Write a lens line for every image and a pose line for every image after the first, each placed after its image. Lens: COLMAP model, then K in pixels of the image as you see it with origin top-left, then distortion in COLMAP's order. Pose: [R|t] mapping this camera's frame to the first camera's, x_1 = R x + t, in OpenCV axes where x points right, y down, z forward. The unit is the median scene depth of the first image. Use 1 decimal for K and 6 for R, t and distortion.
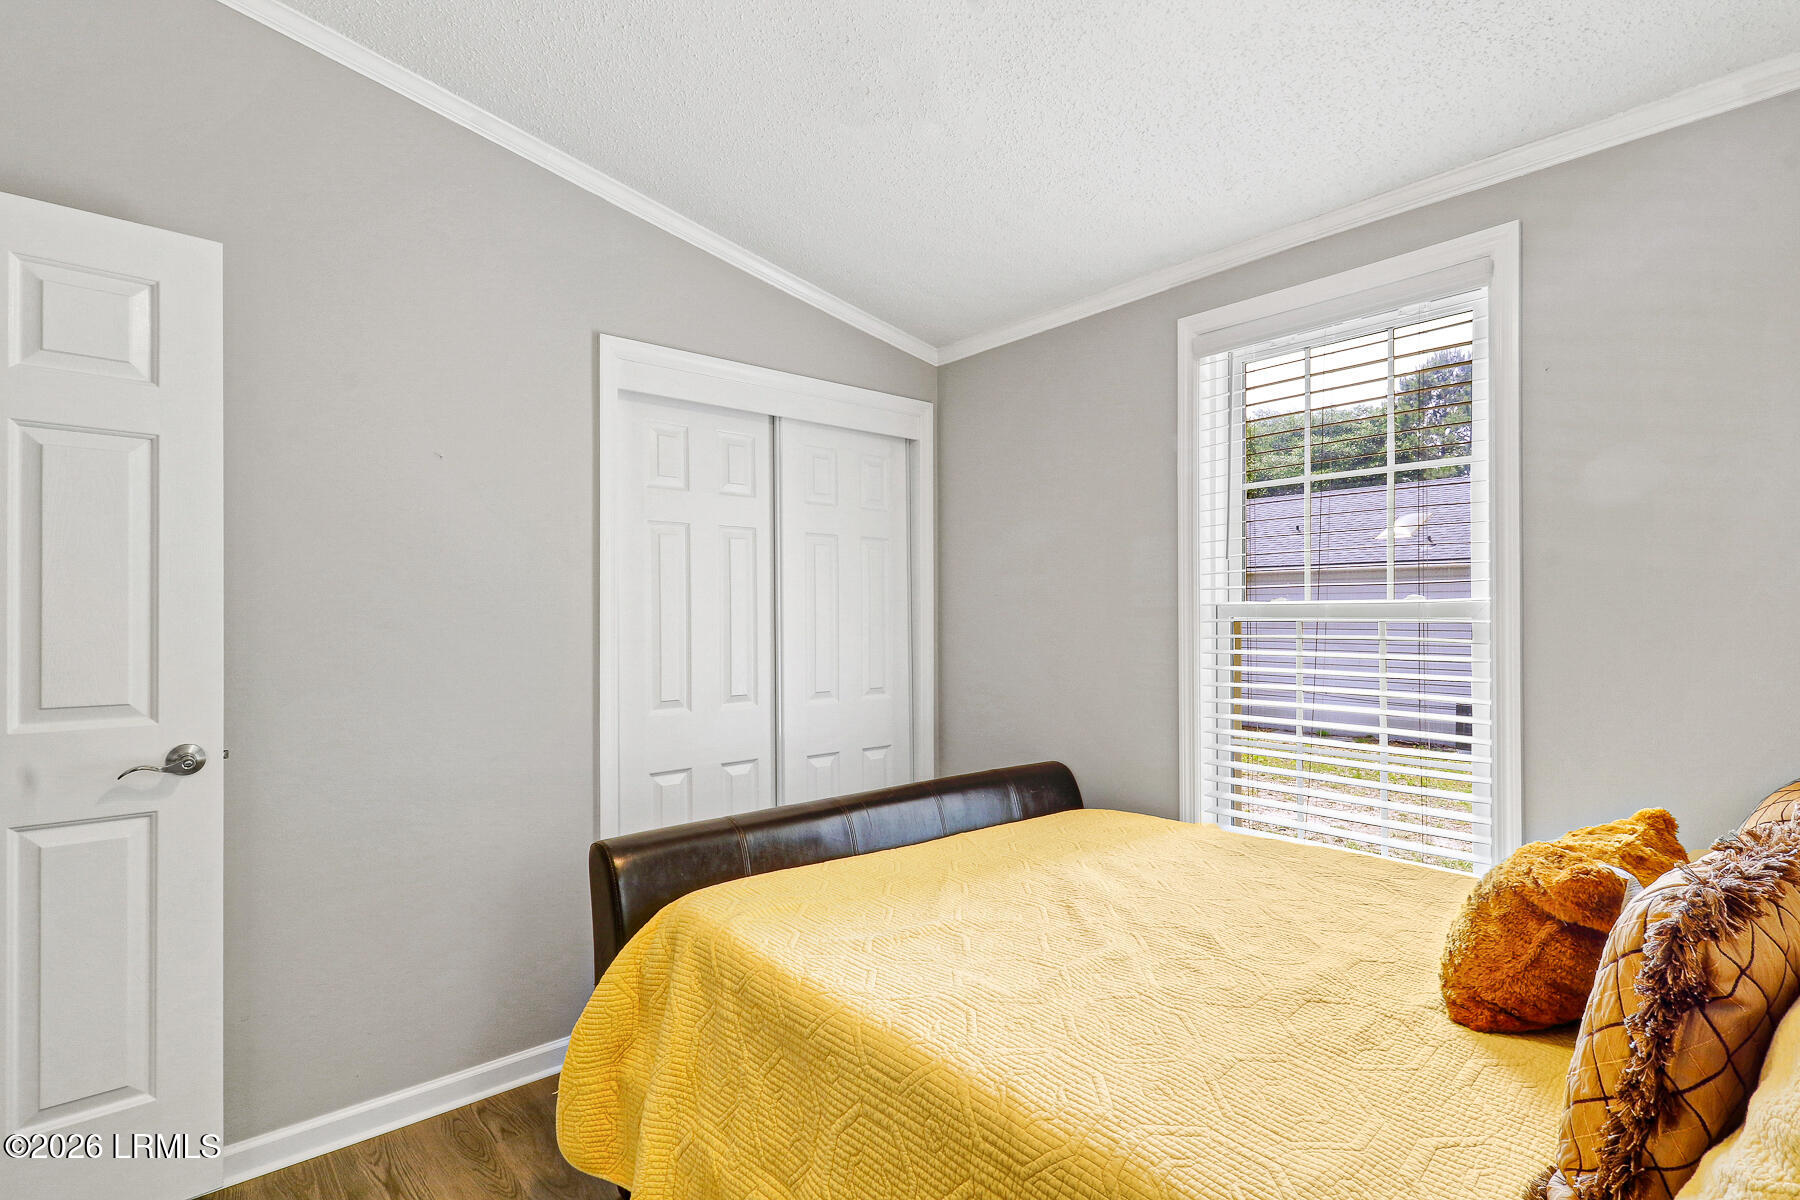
lens RADIAL K [[866.6, 0, 901.4], [0, 866.6, 604.3], [0, 0, 1]] dist [0.023987, -0.007085]
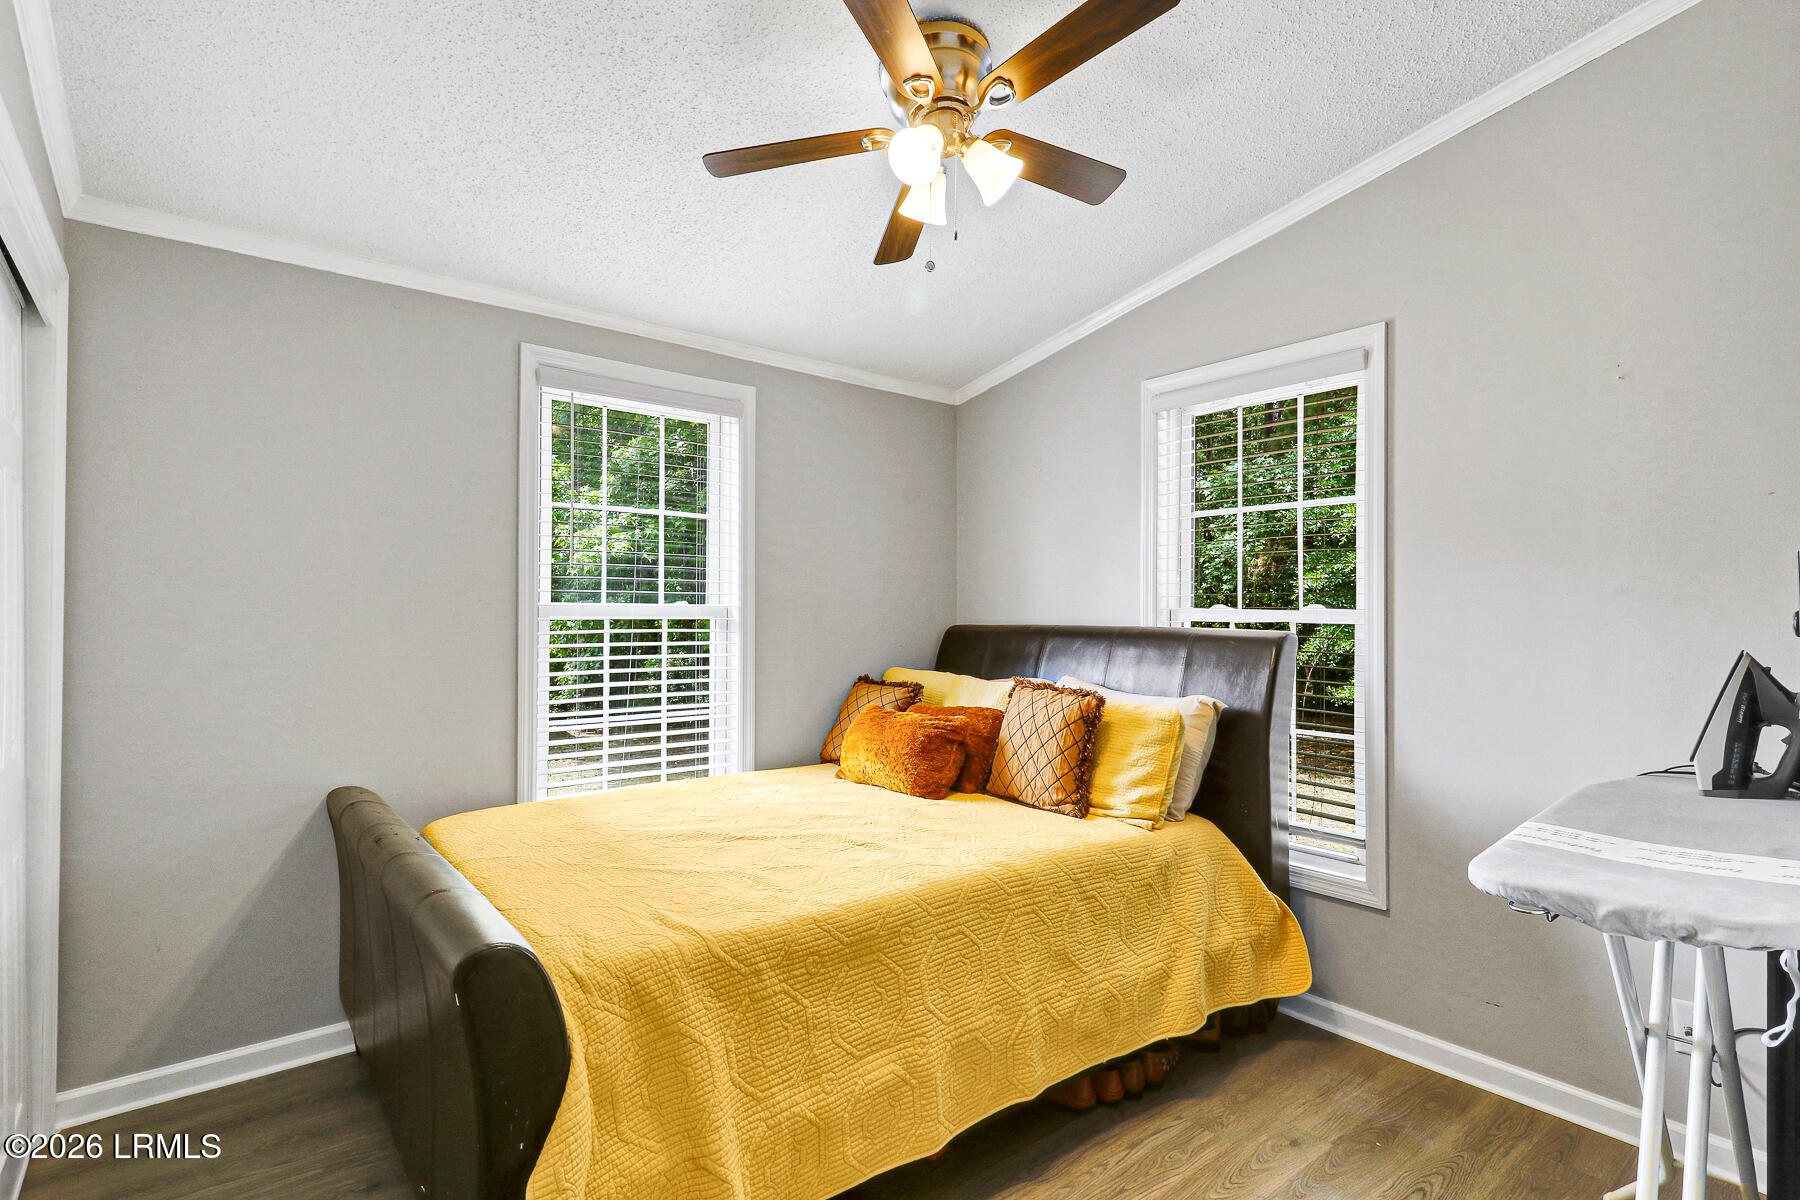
lens RADIAL K [[866.6, 0, 907.4], [0, 866.6, 609.5], [0, 0, 1]] dist [0.023987, -0.007085]
pose [[0.026464, 0.005515, 0.999635, -0.925717], [-0.018391, 0.999818, -0.005029, 0.003728], [-0.999481, -0.018251, 0.026560, 0.595801]]
